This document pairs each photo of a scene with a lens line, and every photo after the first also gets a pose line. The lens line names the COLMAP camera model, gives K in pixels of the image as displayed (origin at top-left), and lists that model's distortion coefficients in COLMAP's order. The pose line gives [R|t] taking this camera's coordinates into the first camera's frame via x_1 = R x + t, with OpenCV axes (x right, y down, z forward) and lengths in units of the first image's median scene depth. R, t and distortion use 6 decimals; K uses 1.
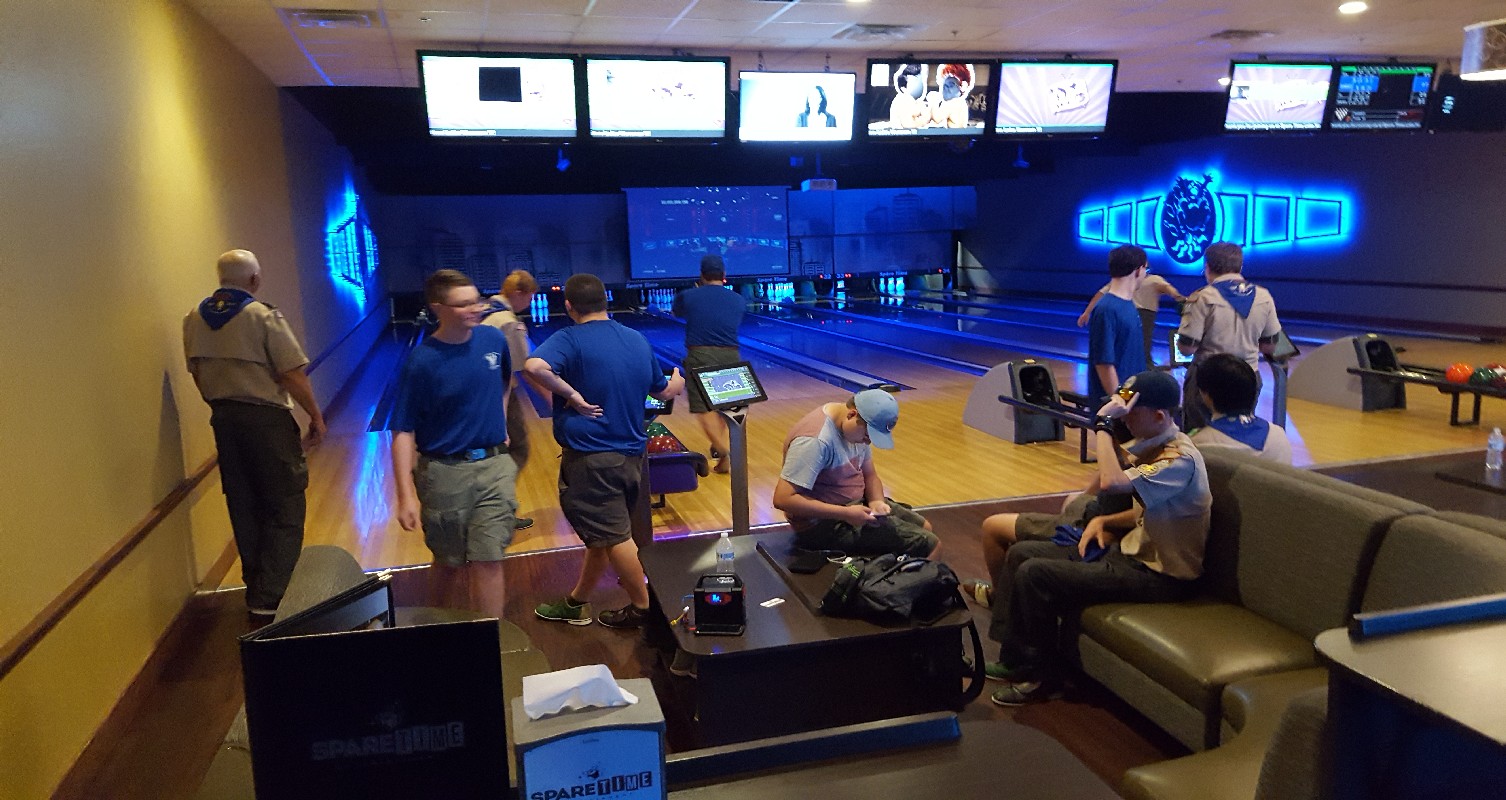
lens RADIAL K [[1091.1, 0, 753.0], [0, 1091.1, 400.0], [0, 0, 1]] dist [0.034473, -0.105911]
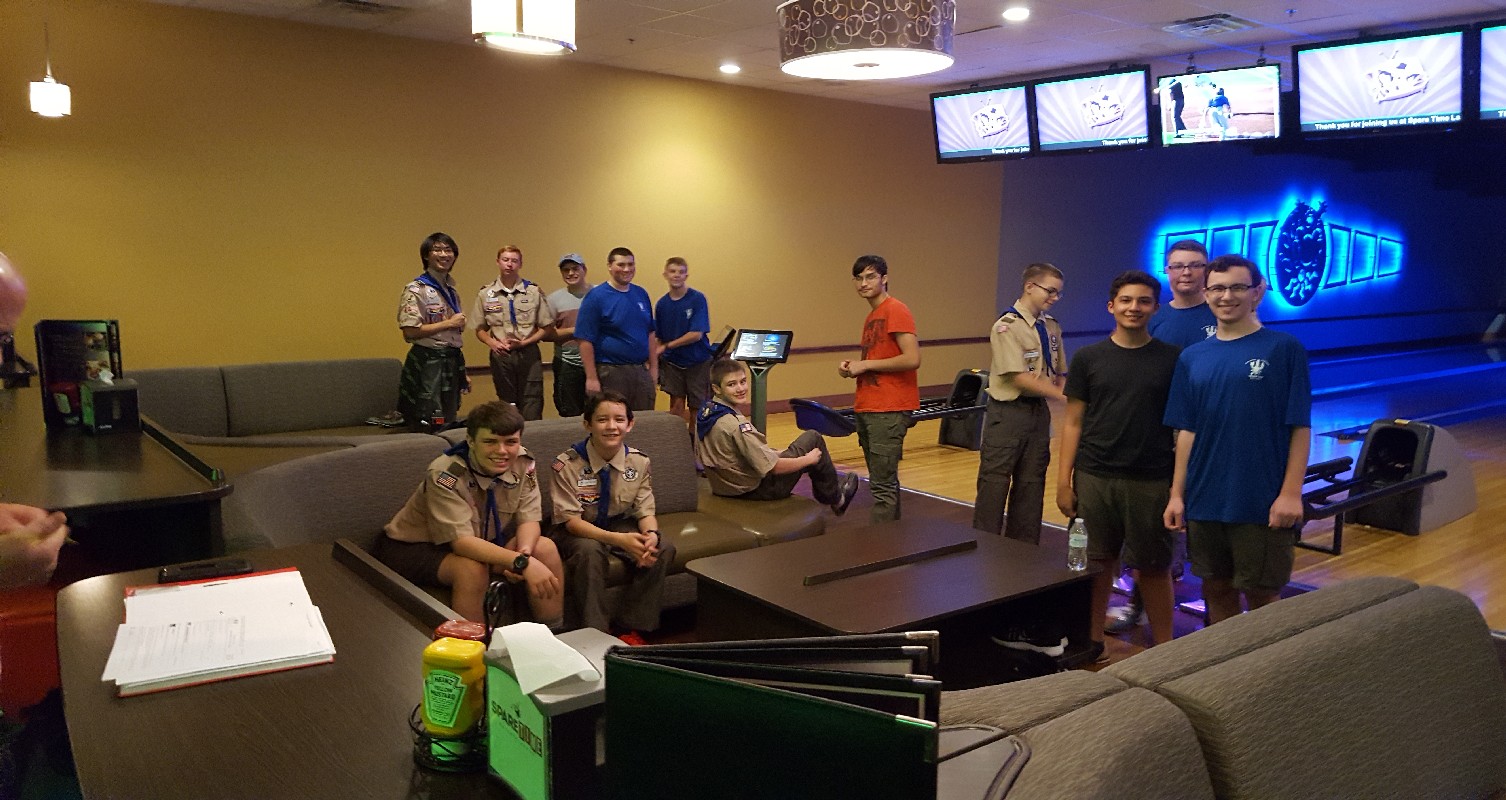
lens RADIAL K [[1091.1, 0, 753.0], [0, 1091.1, 400.0], [0, 0, 1]] dist [0.034473, -0.105911]
pose [[0.303430, 0.185462, -0.934631, 1.004881], [-0.152467, 0.977687, 0.144507, -0.113947], [0.940577, 0.098652, 0.324936, 0.404237]]
